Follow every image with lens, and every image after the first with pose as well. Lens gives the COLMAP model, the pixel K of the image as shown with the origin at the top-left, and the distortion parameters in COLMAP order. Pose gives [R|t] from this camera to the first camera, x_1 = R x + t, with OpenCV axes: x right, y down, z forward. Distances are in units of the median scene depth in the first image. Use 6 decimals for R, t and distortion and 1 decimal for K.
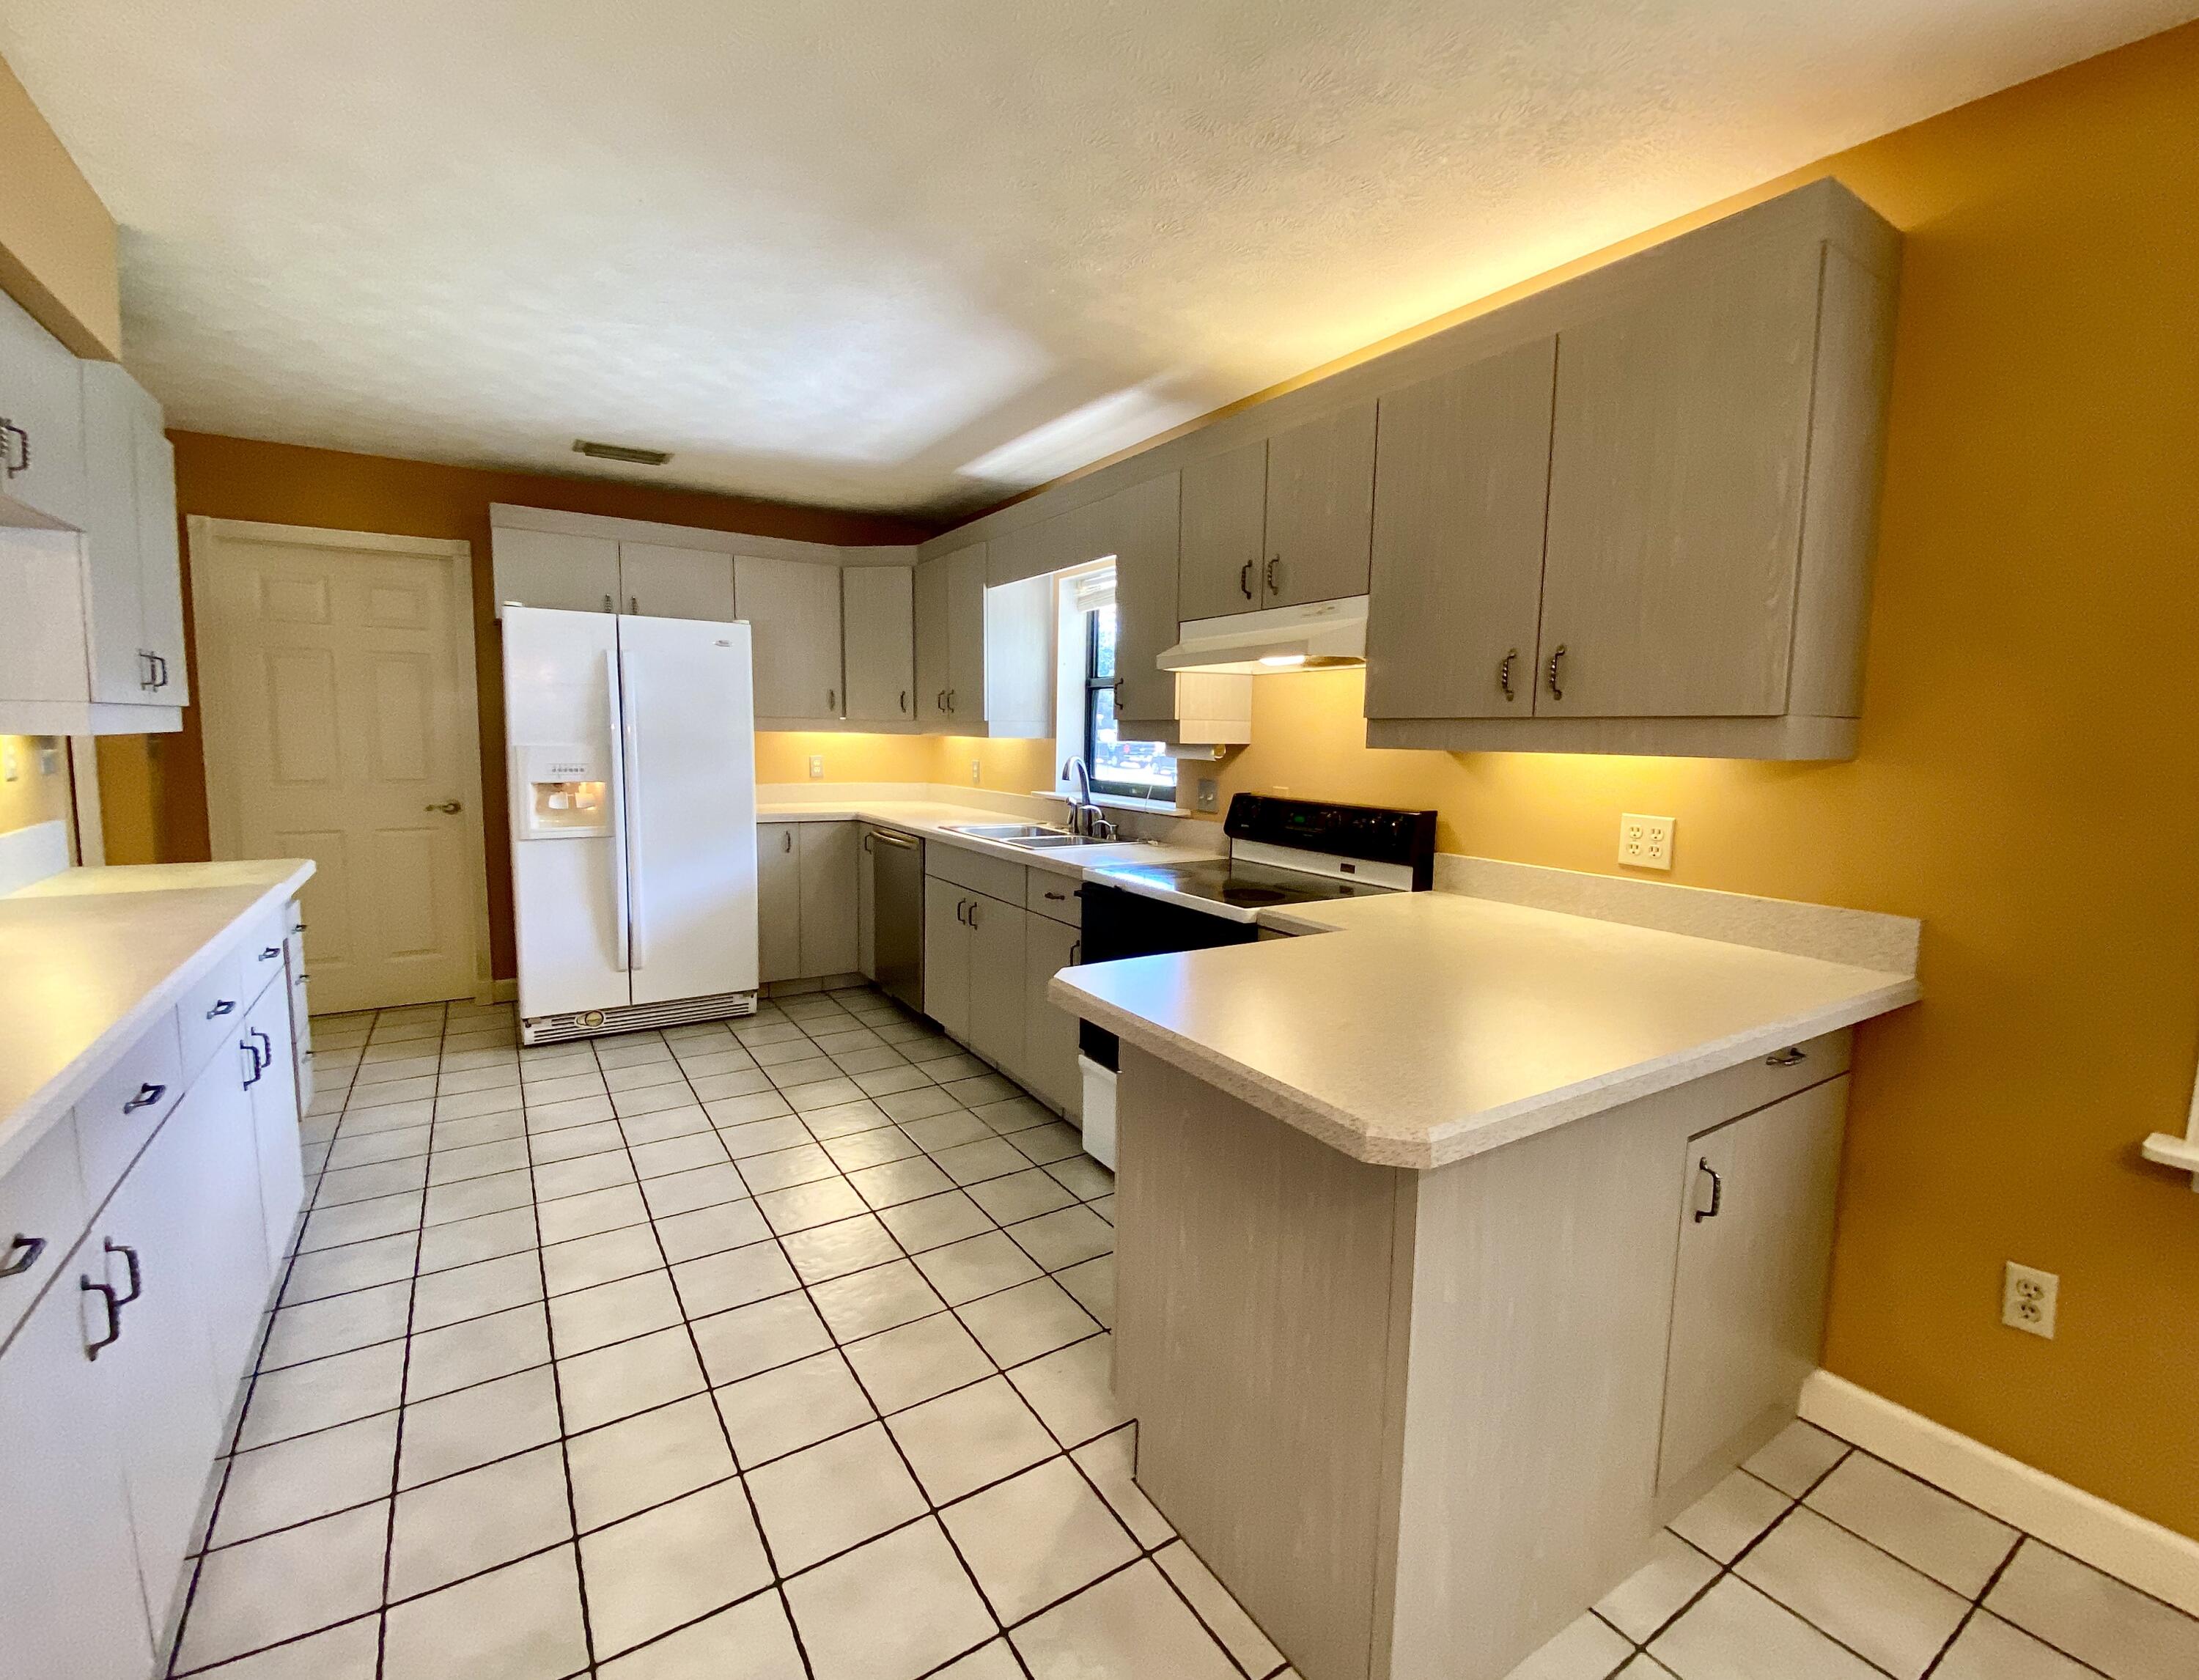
lens RADIAL K [[947.7, 0, 1065.6], [0, 947.7, 839.7], [0, 0, 1]] dist [0.017395, -0.024943]
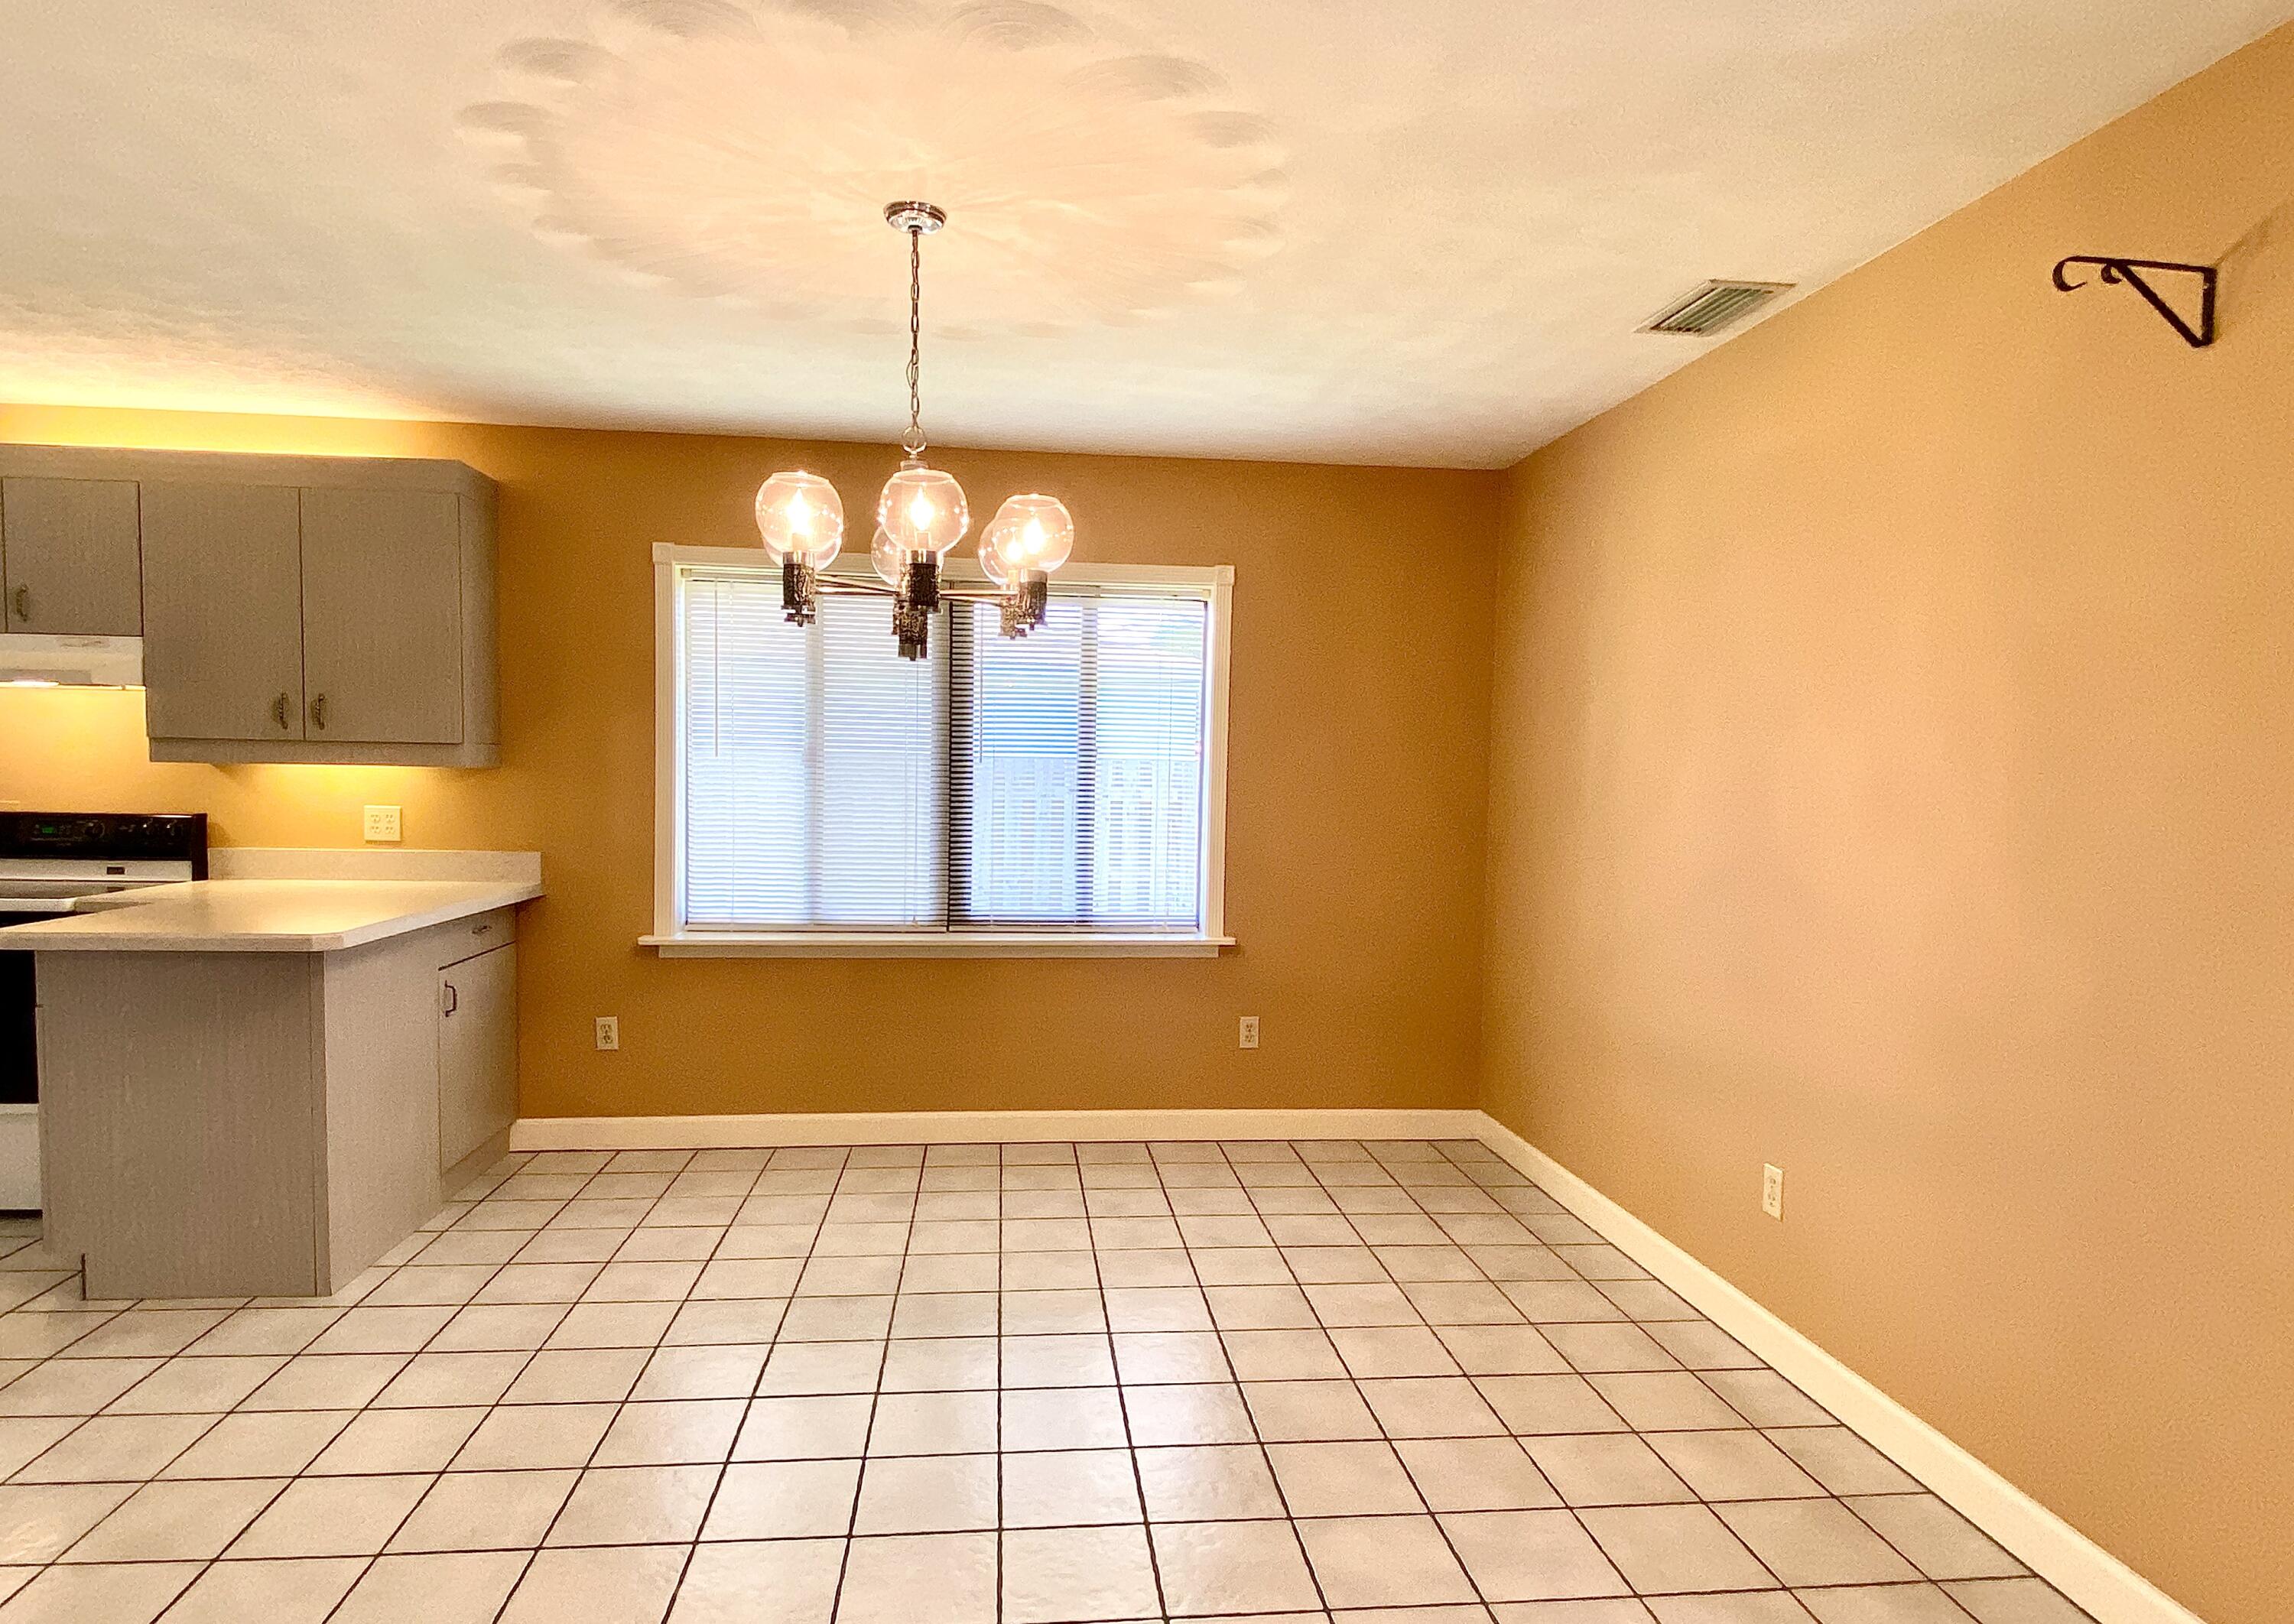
lens RADIAL K [[1278.6, 0, 1147.0], [0, 1278.6, 812.0], [0, 0, 1]] dist [-0.000341, -0.001326]
pose [[0.407094, -0.038676, 0.912567, -0.739533], [0.093695, 0.995601, 0.000398, 0.096313], [-0.908568, 0.085341, 0.408927, -0.920923]]
